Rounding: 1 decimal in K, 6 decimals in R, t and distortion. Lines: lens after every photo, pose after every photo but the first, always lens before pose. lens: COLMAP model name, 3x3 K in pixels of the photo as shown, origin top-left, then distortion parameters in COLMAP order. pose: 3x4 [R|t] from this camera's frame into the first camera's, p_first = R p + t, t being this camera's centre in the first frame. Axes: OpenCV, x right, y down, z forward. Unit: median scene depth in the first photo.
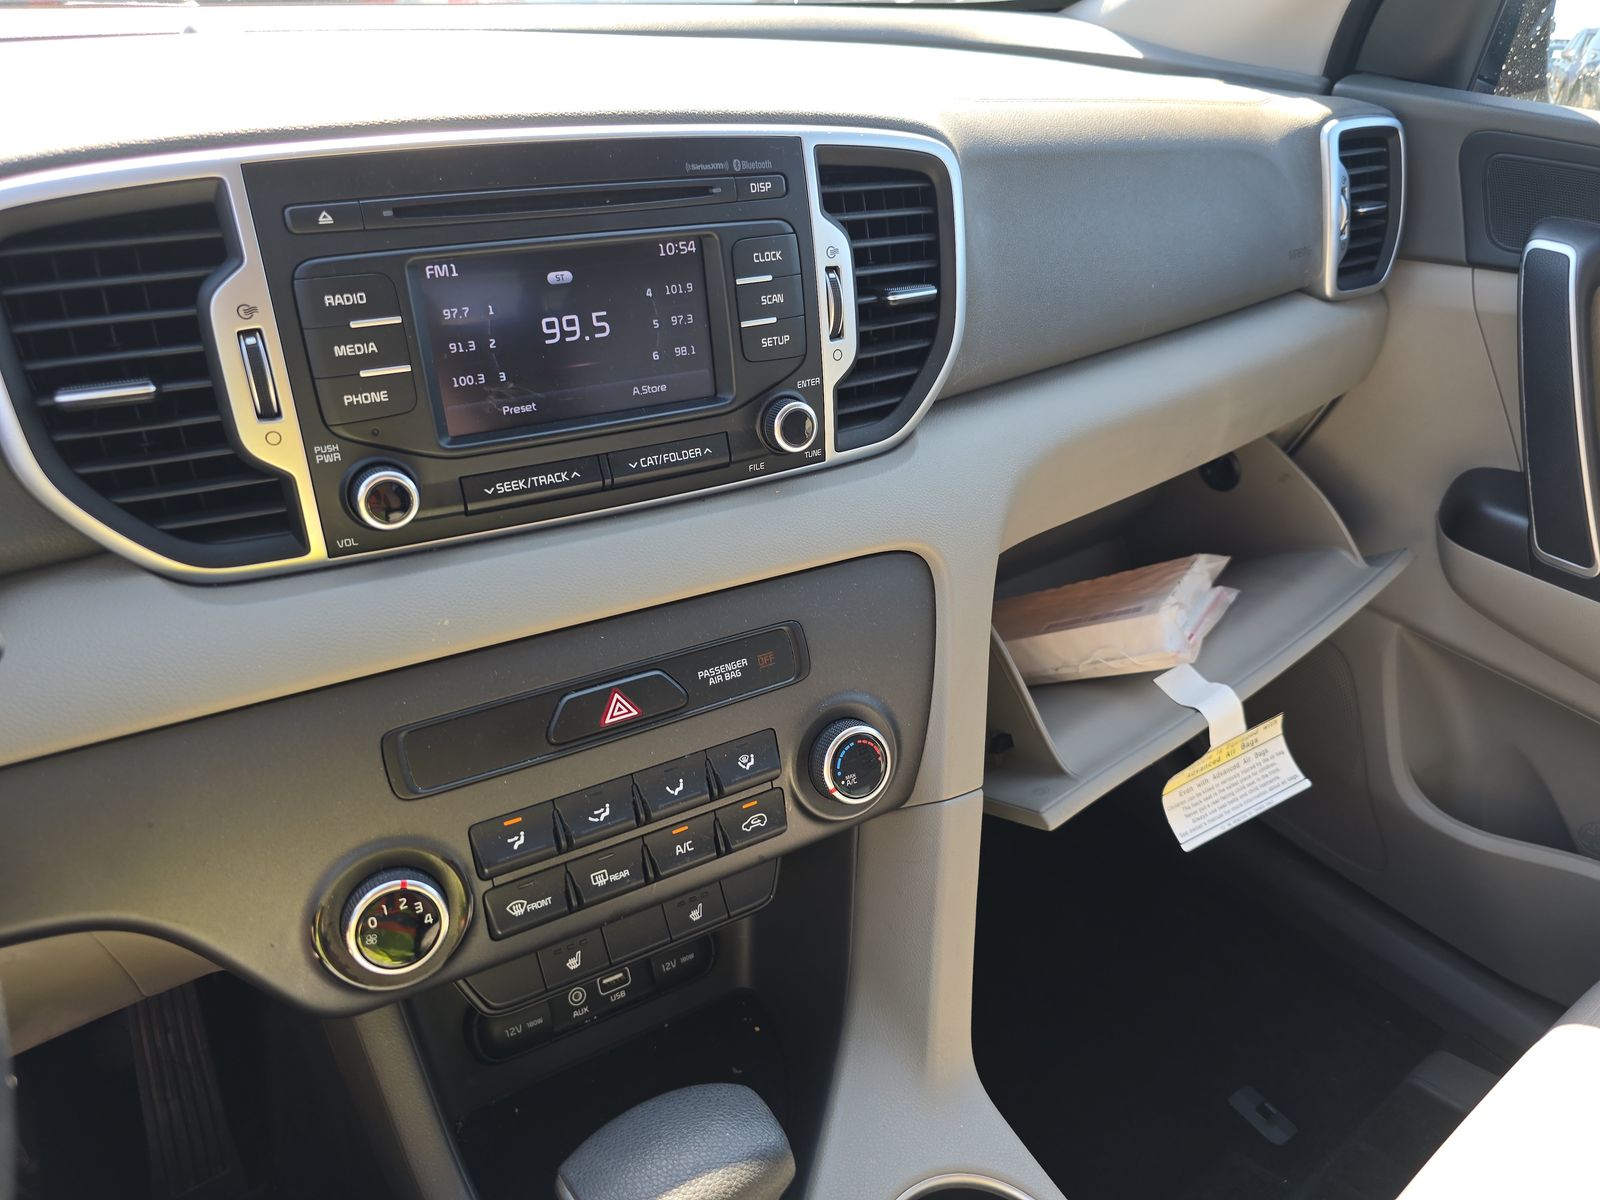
lens RADIAL K [[1134.3, 0, 760.4], [0, 1134.3, 600.0], [0, 0, 1]] dist [0.027067, -0.029524]
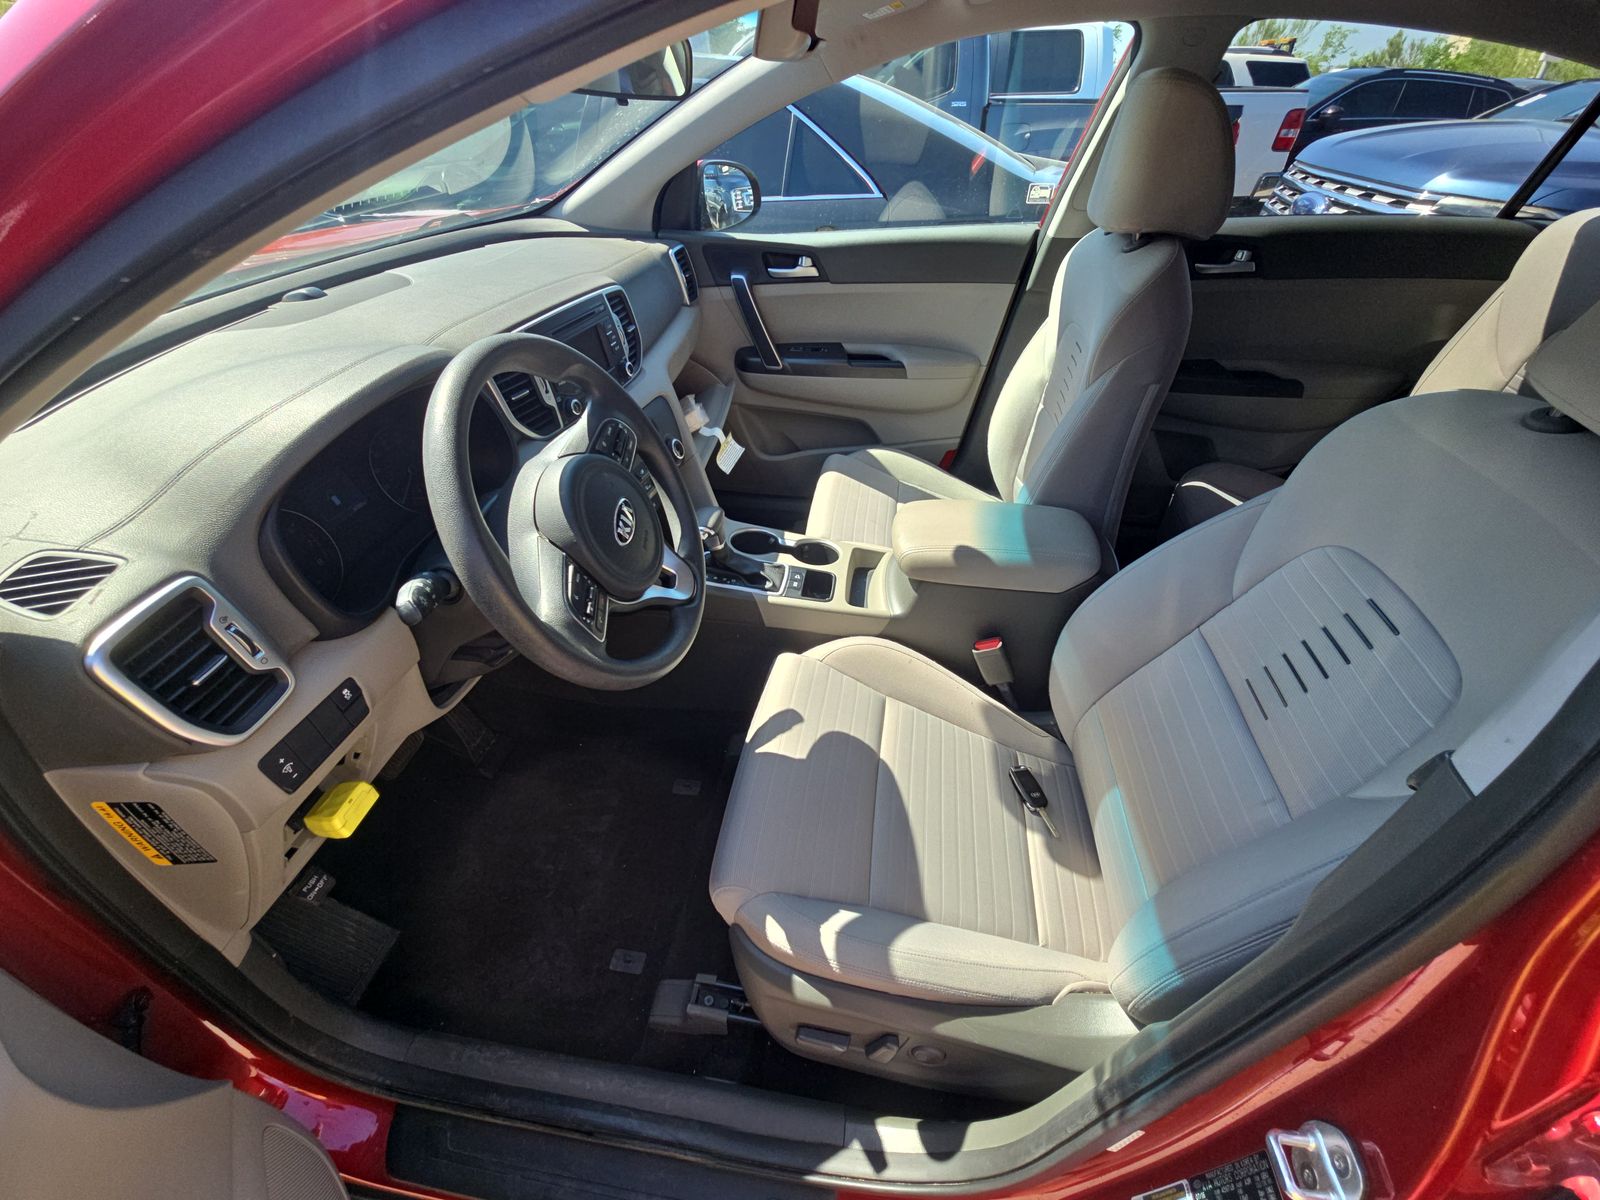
lens RADIAL K [[670.7, 0, 787.4], [0, 670.7, 595.7], [0, 0, 1]] dist [0.005453, -0.006349]
pose [[0.716612, -0.442585, 0.539060, -0.737693], [0.364986, 0.896566, 0.250907, 0.101723], [-0.594351, 0.016947, 0.804028, -0.720558]]
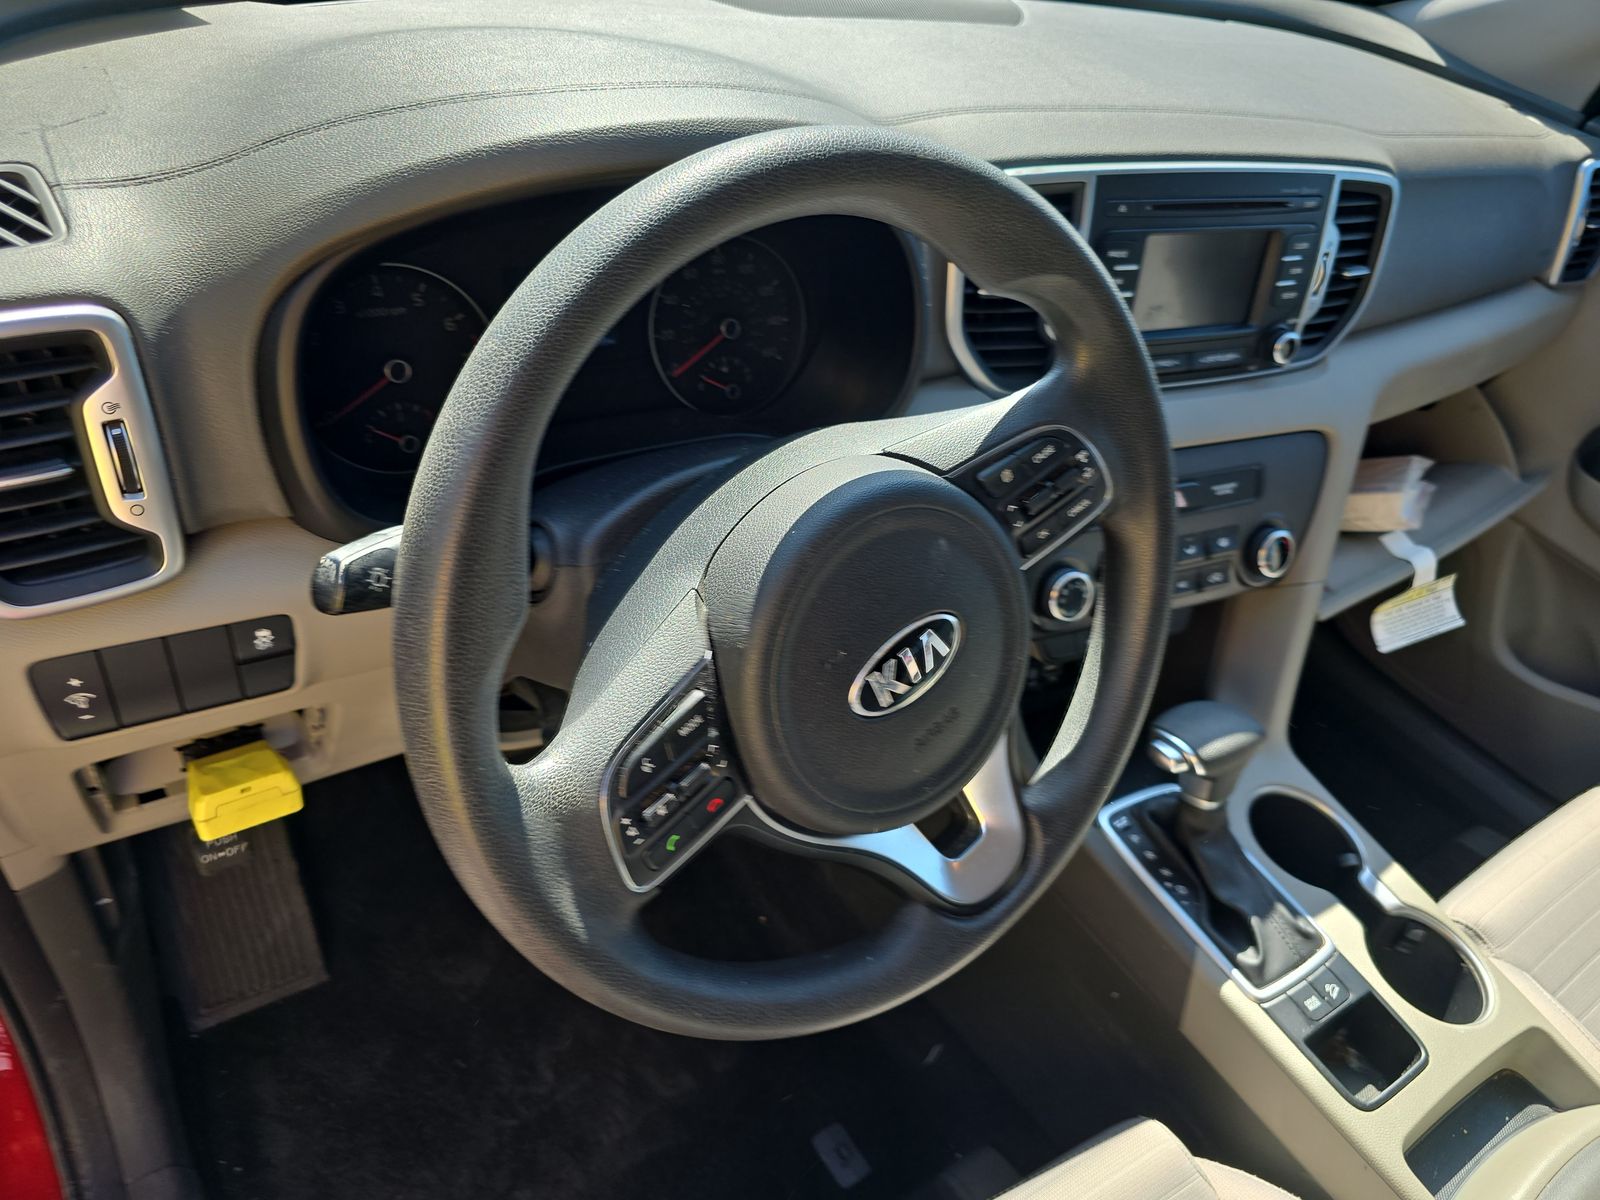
lens RADIAL K [[1134.3, 0, 794.9], [0, 1134.3, 603.1], [0, 0, 1]] dist [0.027067, -0.029524]
pose [[0.988976, 0.142512, 0.040212, -0.450548], [-0.146976, 0.977779, 0.149488, 0.044346], [-0.018014, -0.153750, 0.987946, -0.451662]]
